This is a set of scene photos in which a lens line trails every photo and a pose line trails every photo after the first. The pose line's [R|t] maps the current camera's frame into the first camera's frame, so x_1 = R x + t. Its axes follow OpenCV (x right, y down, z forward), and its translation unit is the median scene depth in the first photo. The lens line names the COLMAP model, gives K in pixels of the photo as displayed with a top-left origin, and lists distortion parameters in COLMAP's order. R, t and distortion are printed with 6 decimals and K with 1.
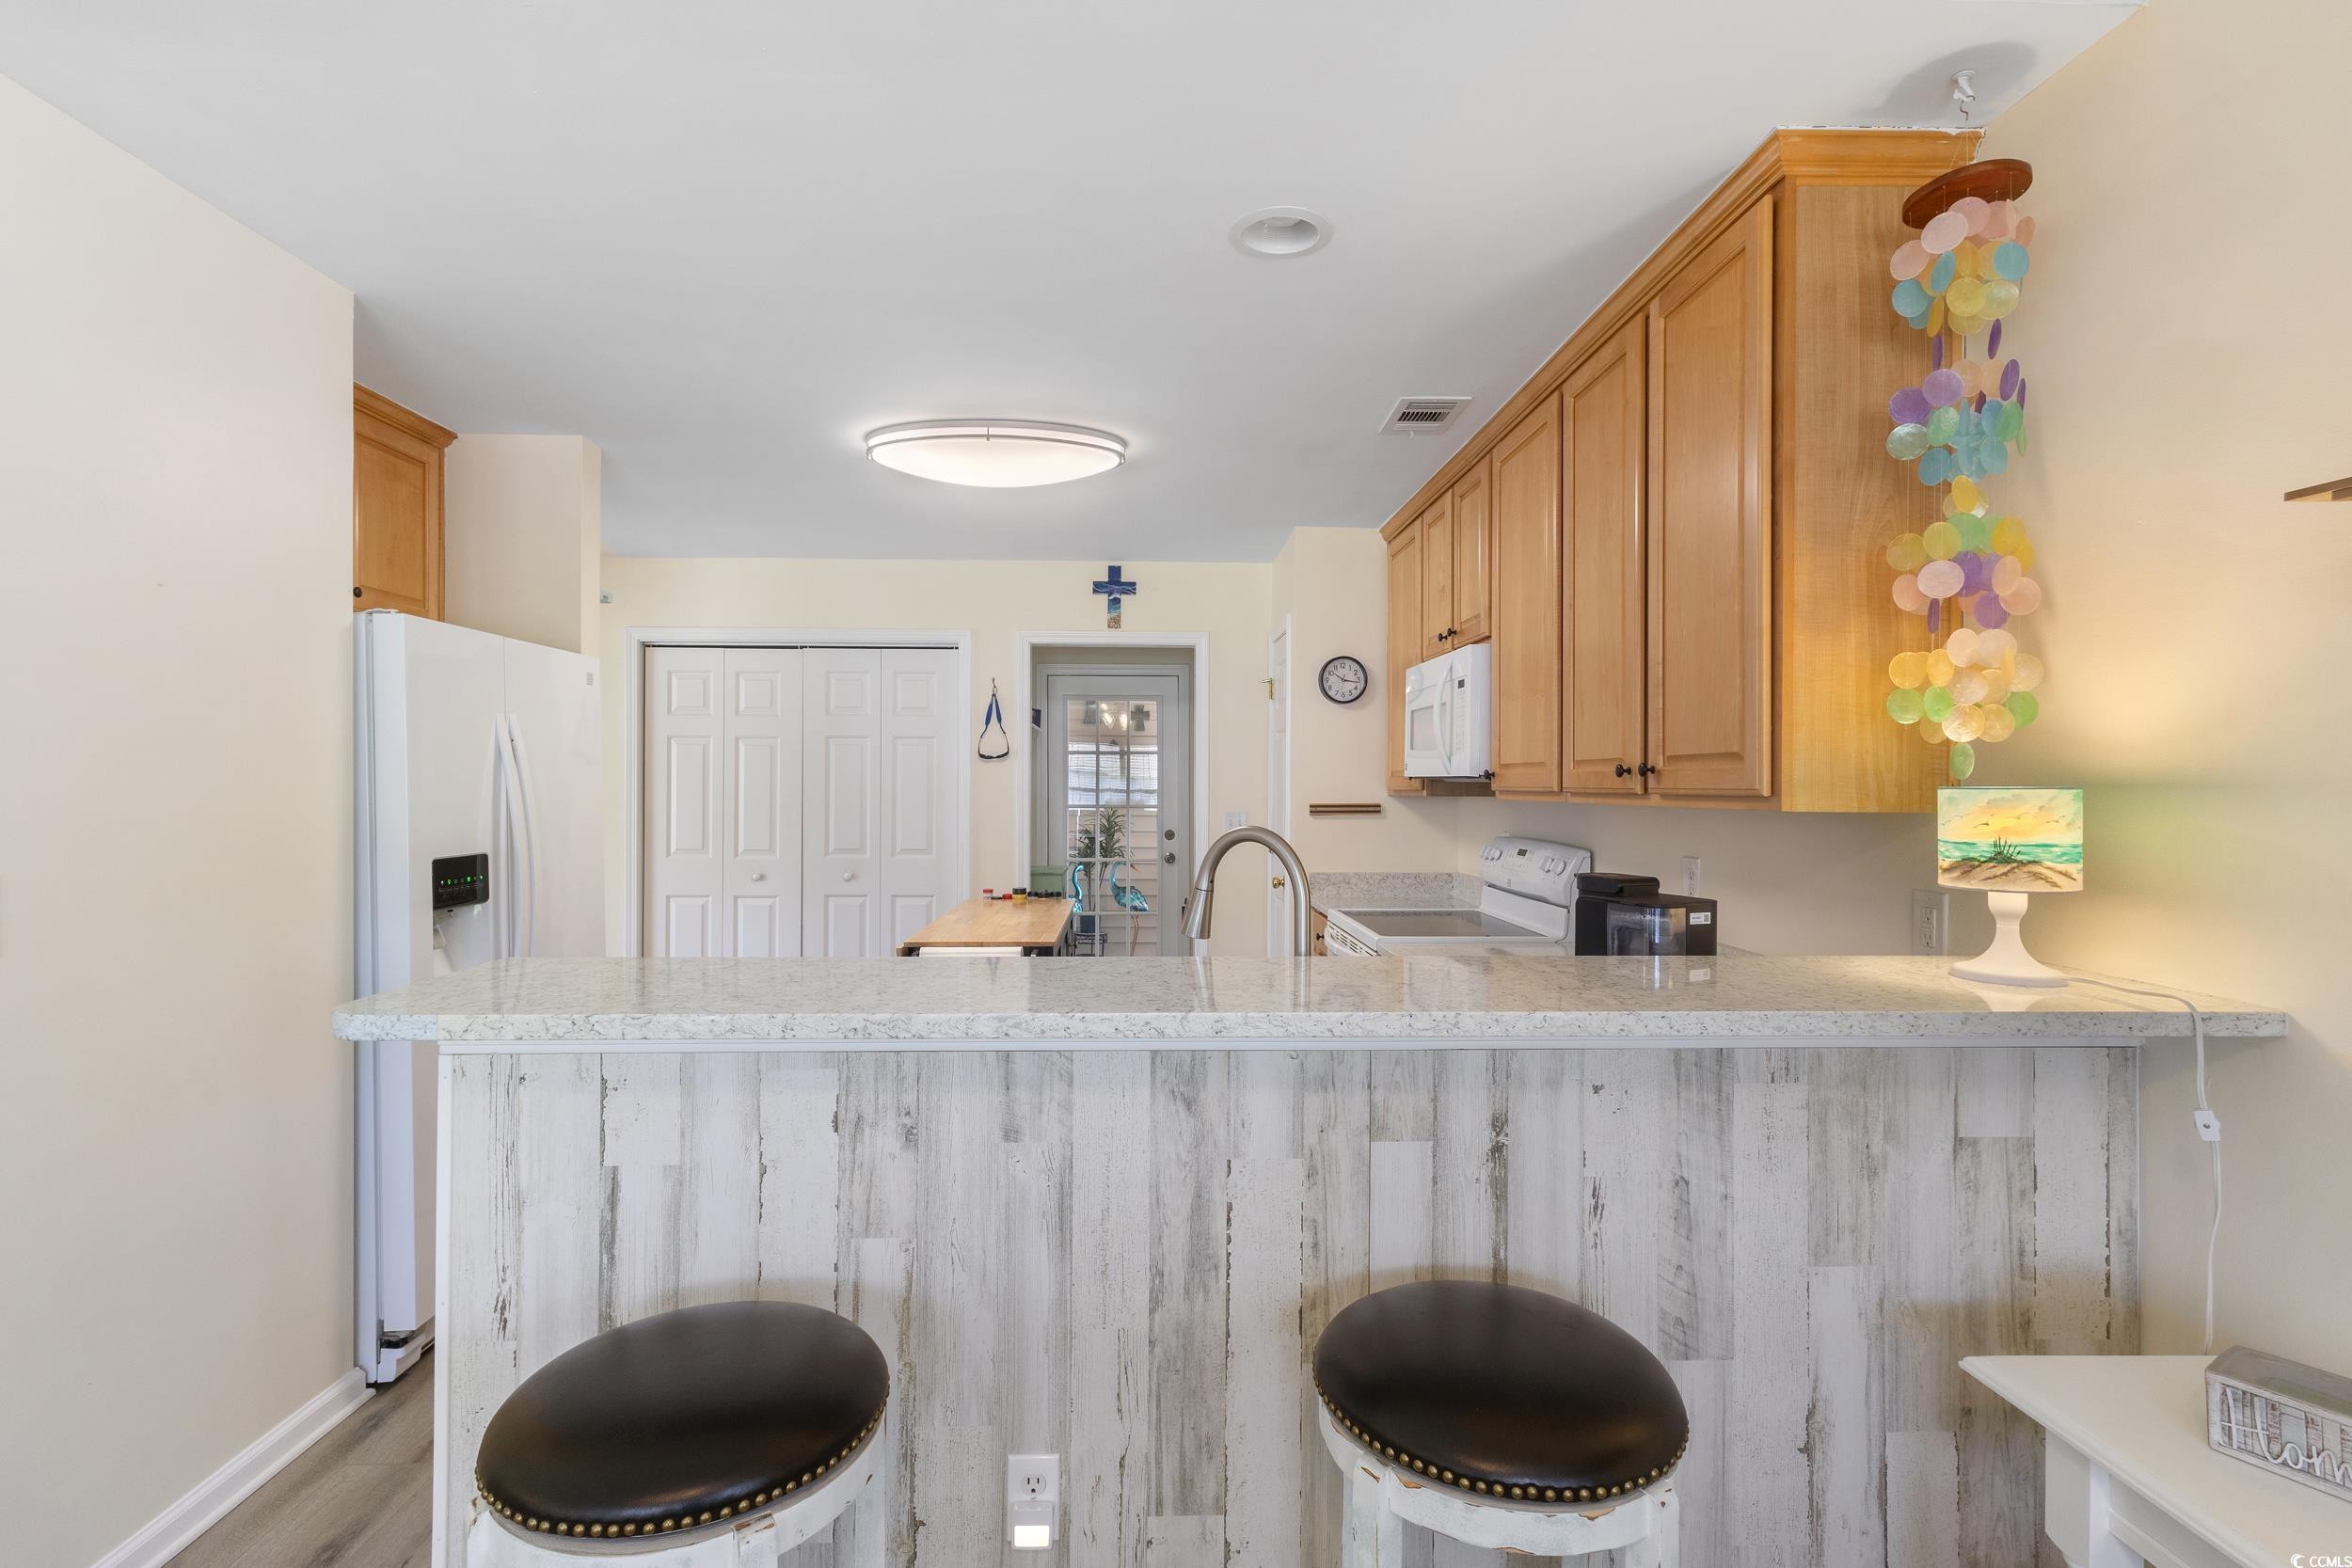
lens RADIAL K [[1098.3, 0, 1179.0], [0, 1098.3, 783.7], [0, 0, 1]] dist [0.009024, 0.001178]
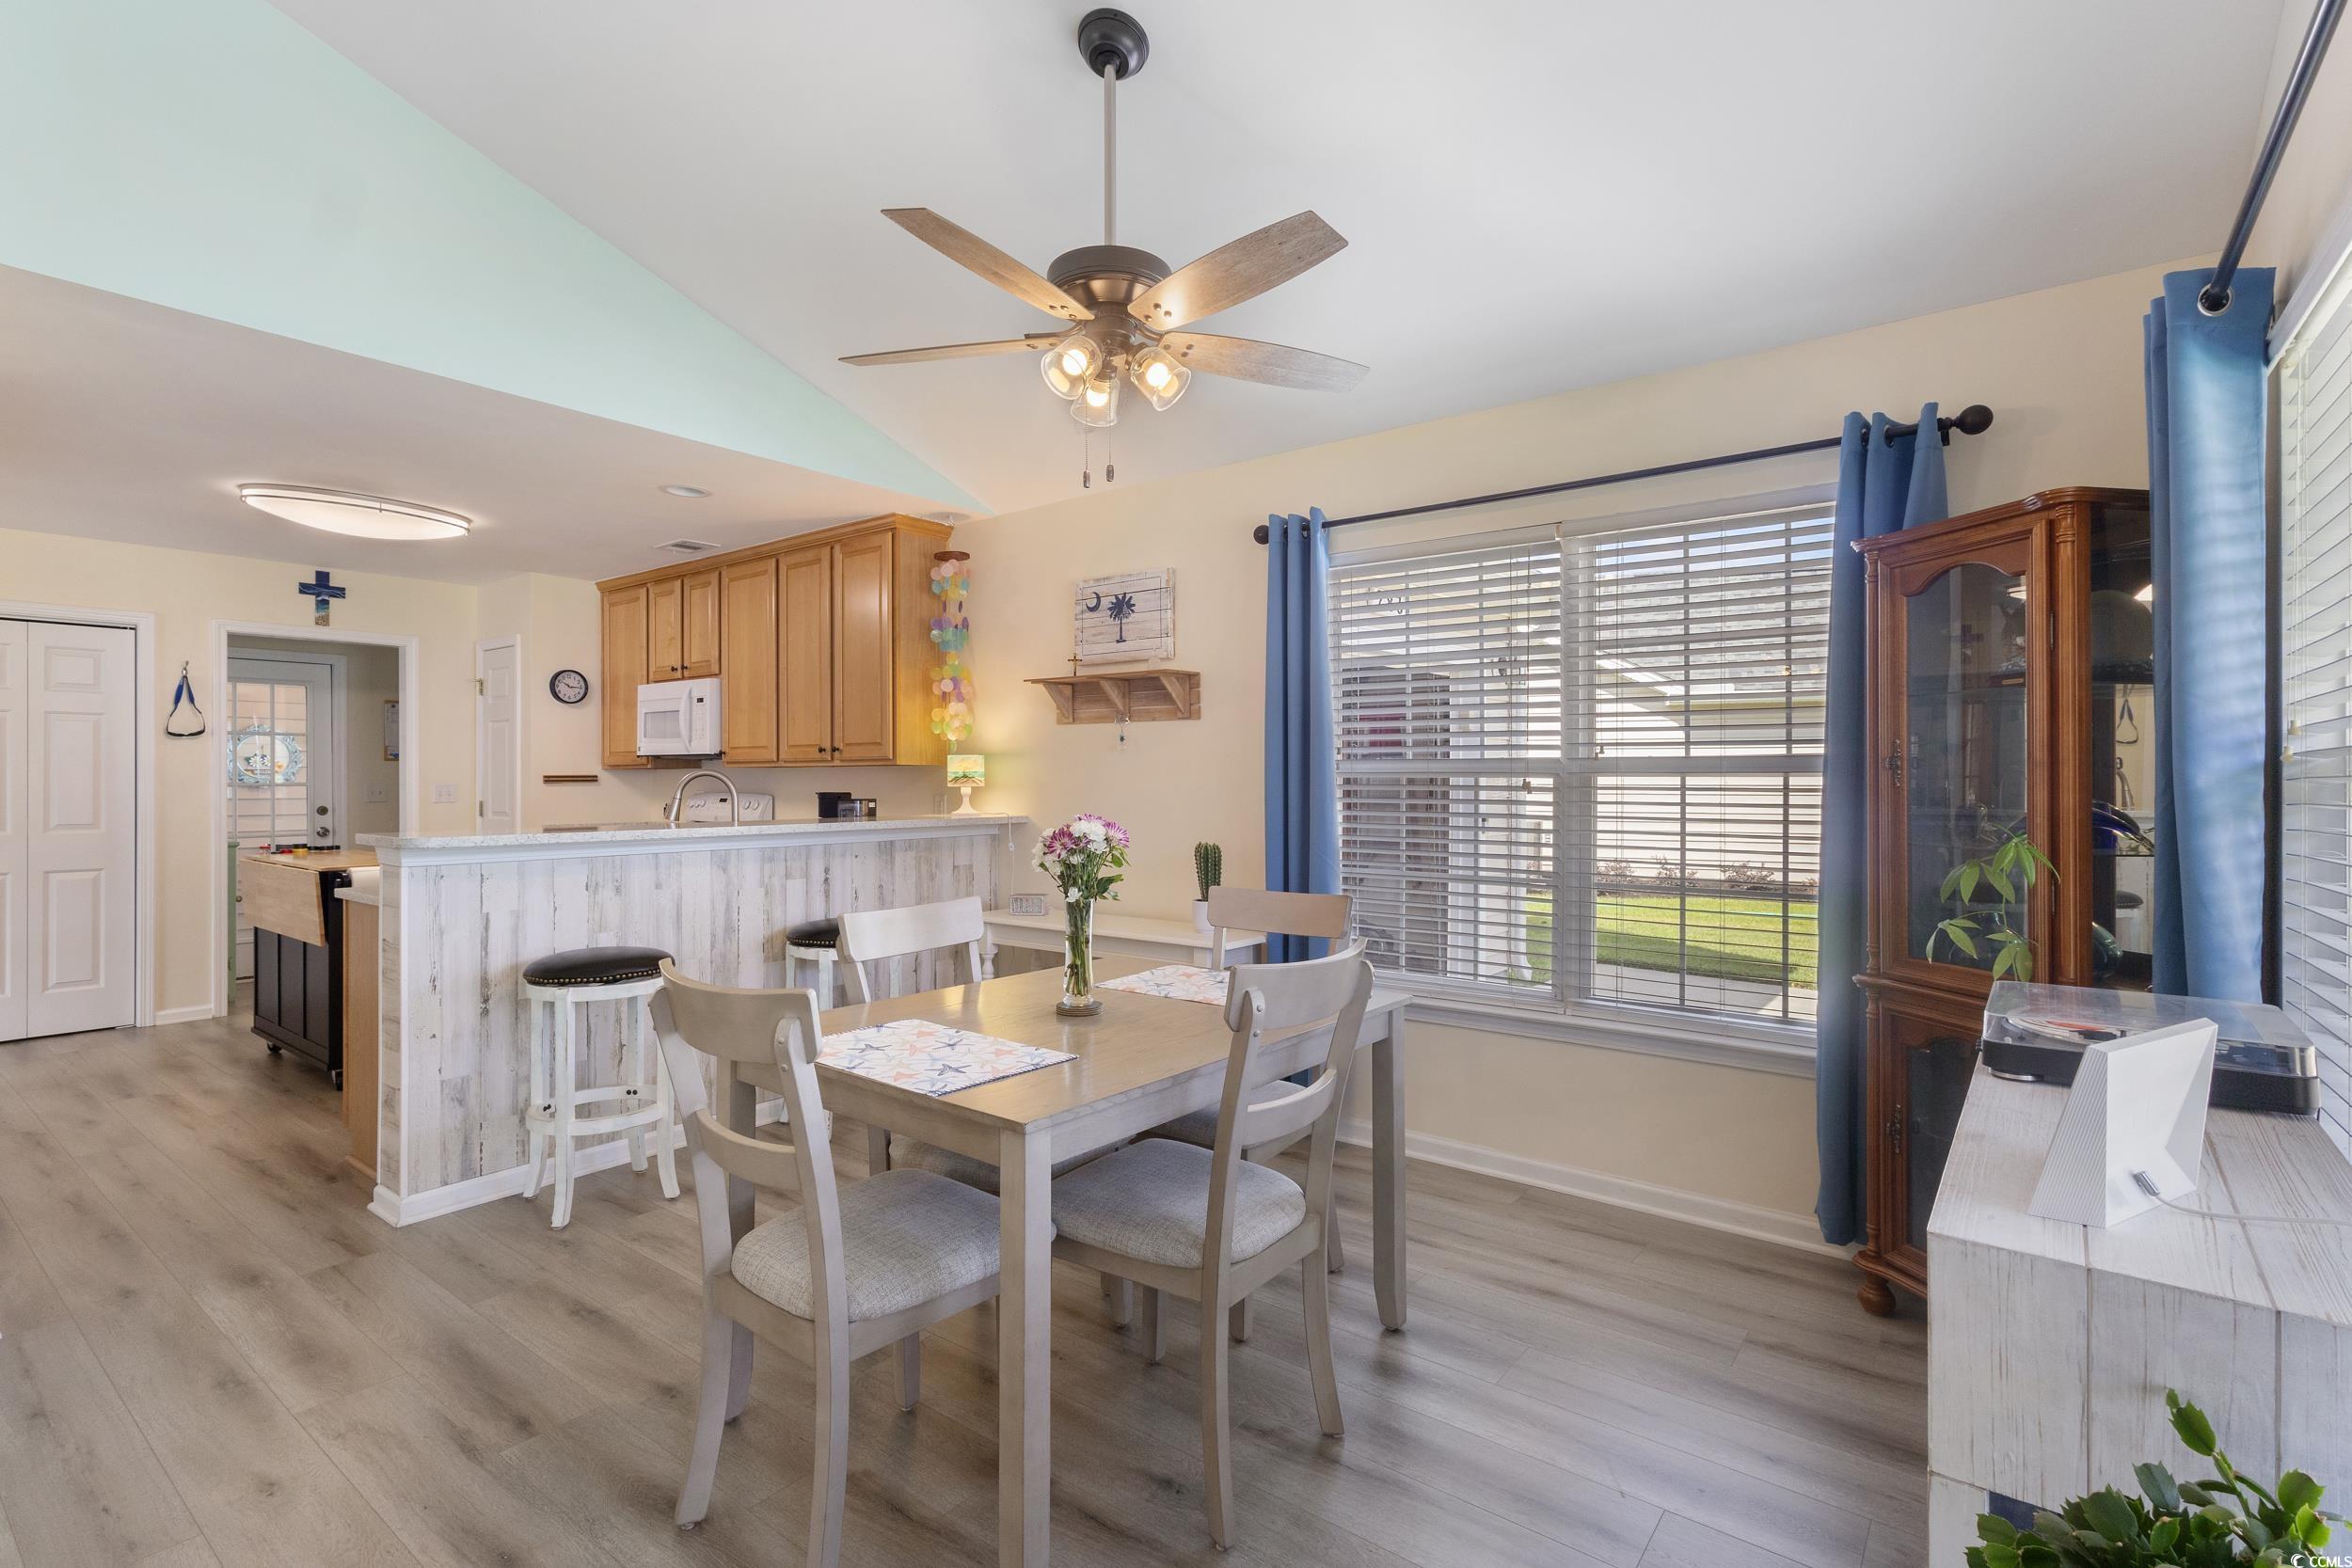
lens RADIAL K [[1098.3, 0, 1170.1], [0, 1098.3, 785.1], [0, 0, 1]] dist [0.009024, 0.001178]
pose [[0.650334, -0.010236, 0.759579, -1.190615], [0.004455, 0.999943, 0.009661, 0.059540], [-0.759635, -0.002899, 0.650343, -1.406356]]
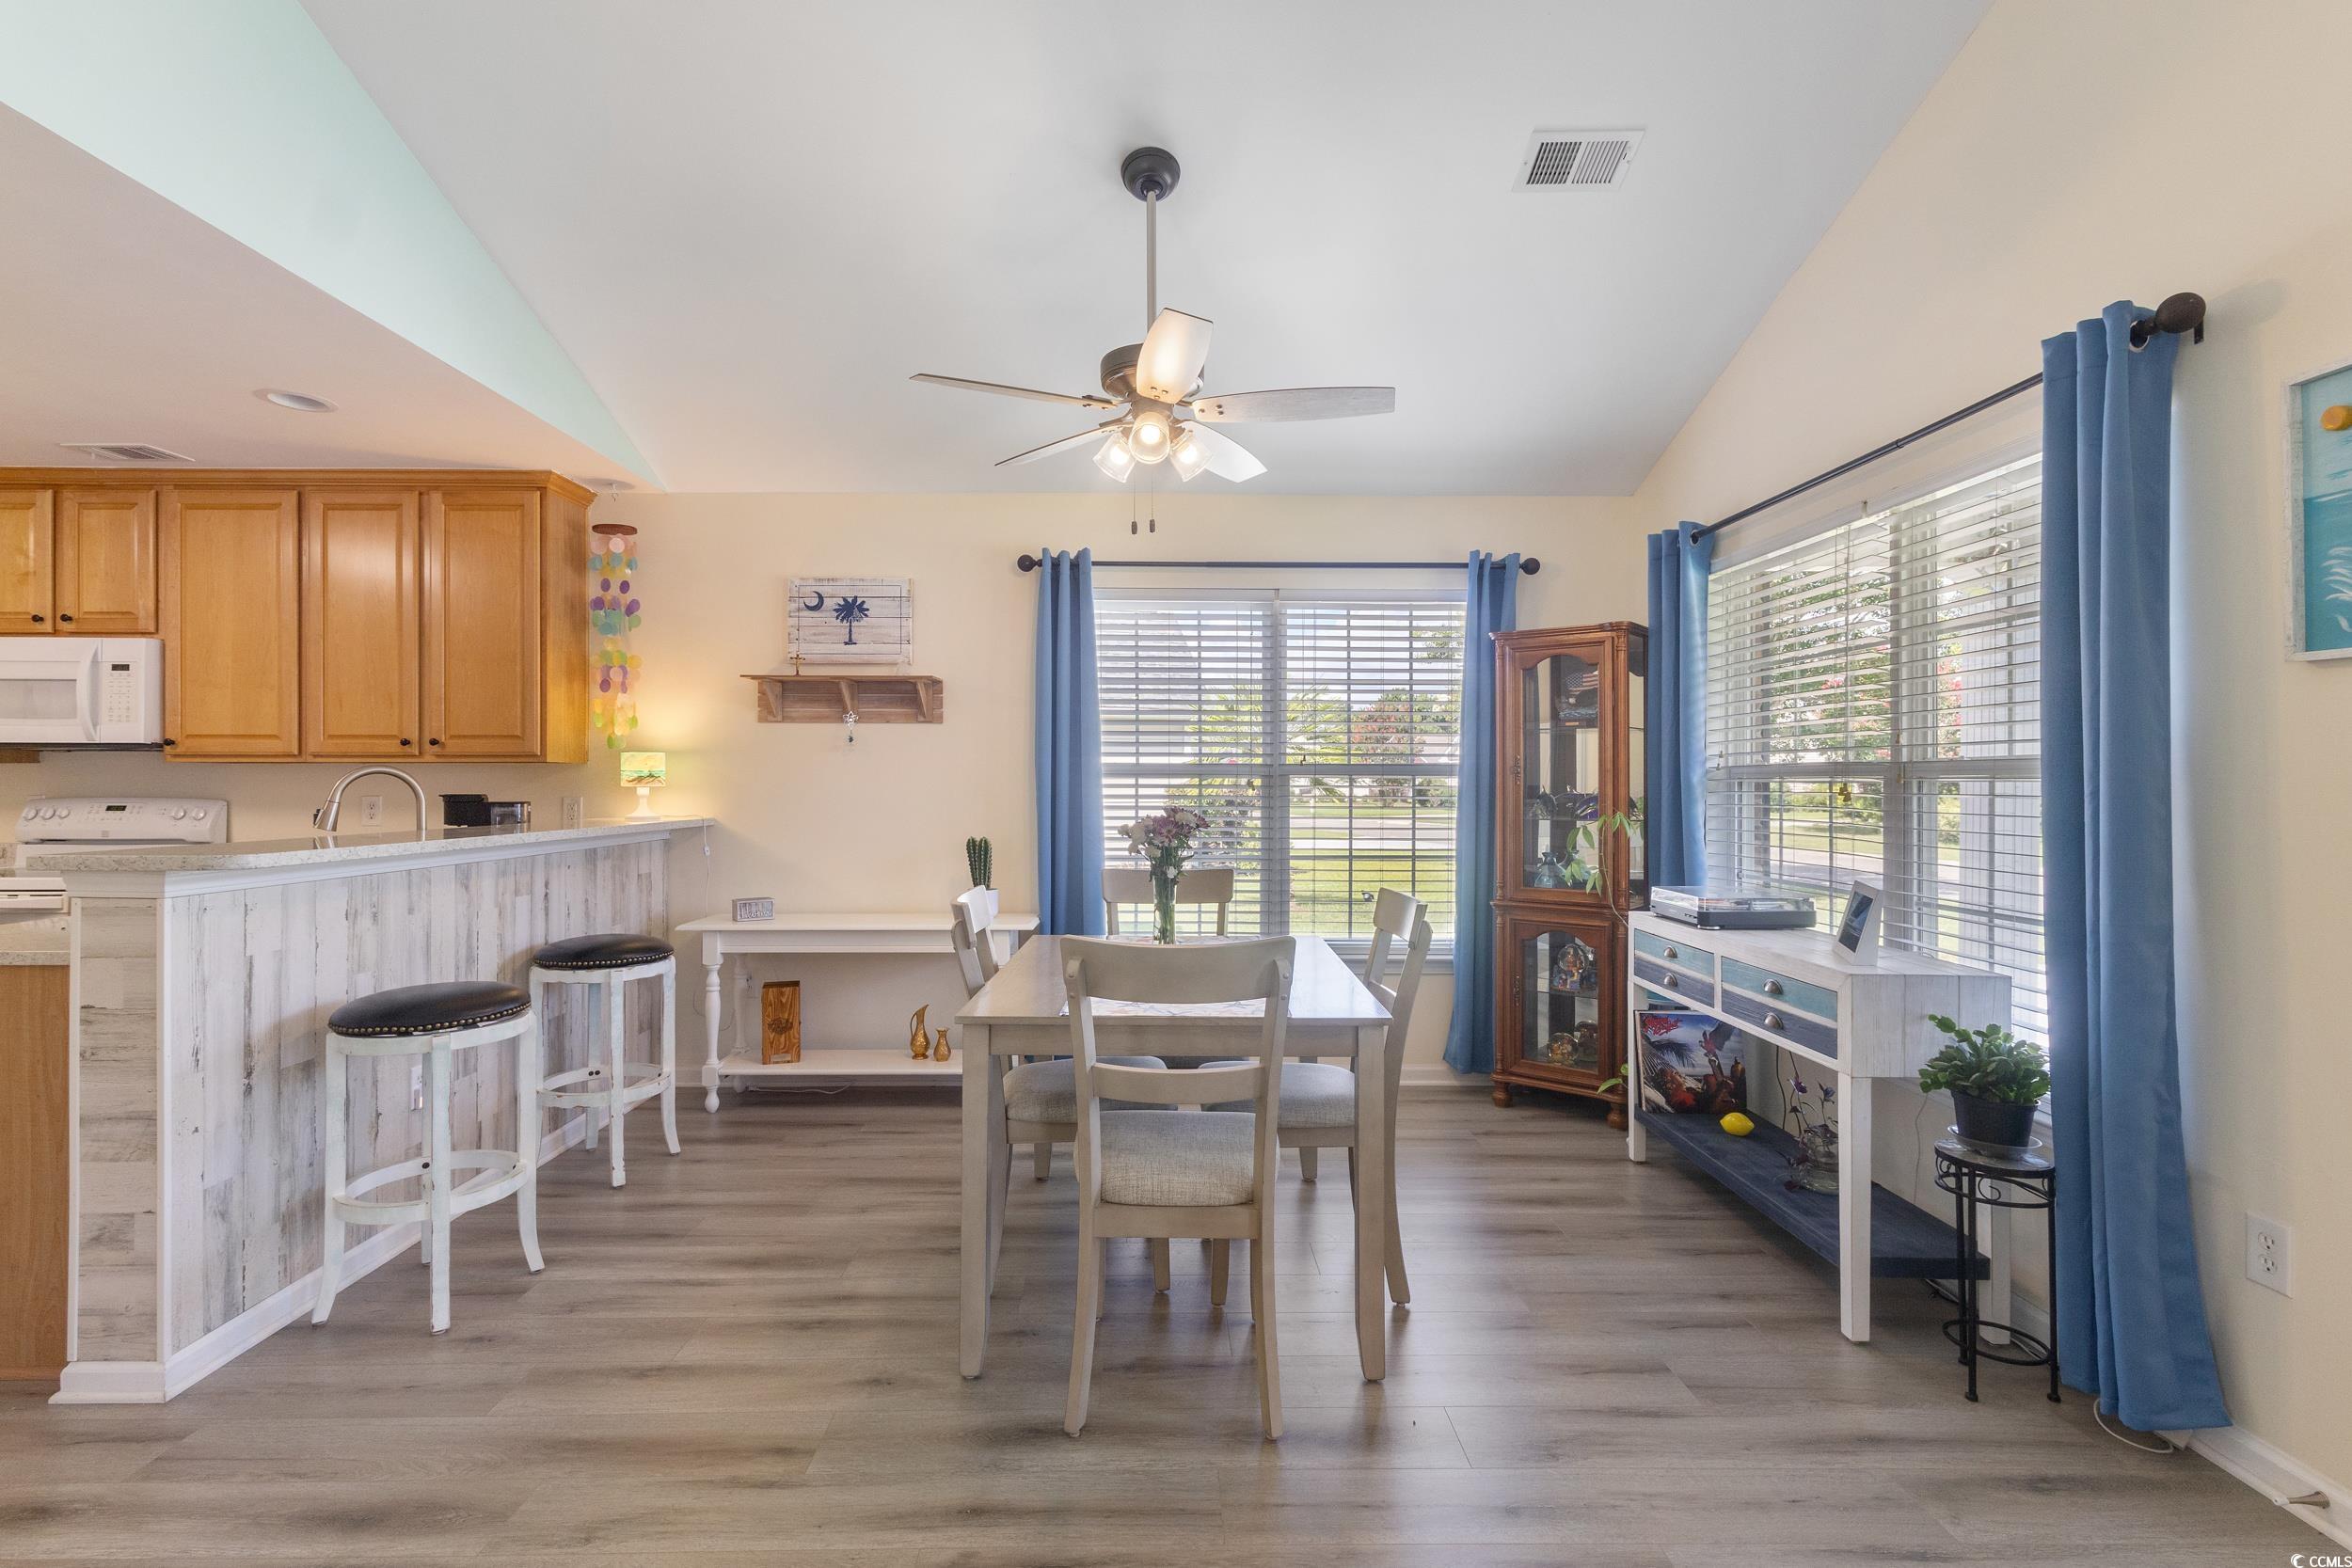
lens RADIAL K [[1098.3, 0, 1163.6], [0, 1098.3, 786.3], [0, 0, 1]] dist [0.009024, 0.001178]
pose [[0.032978, -0.009031, 0.999415, -1.947020], [0.000493, 0.999959, 0.009020, 0.064035], [-0.999456, 0.000195, 0.032981, -0.416681]]
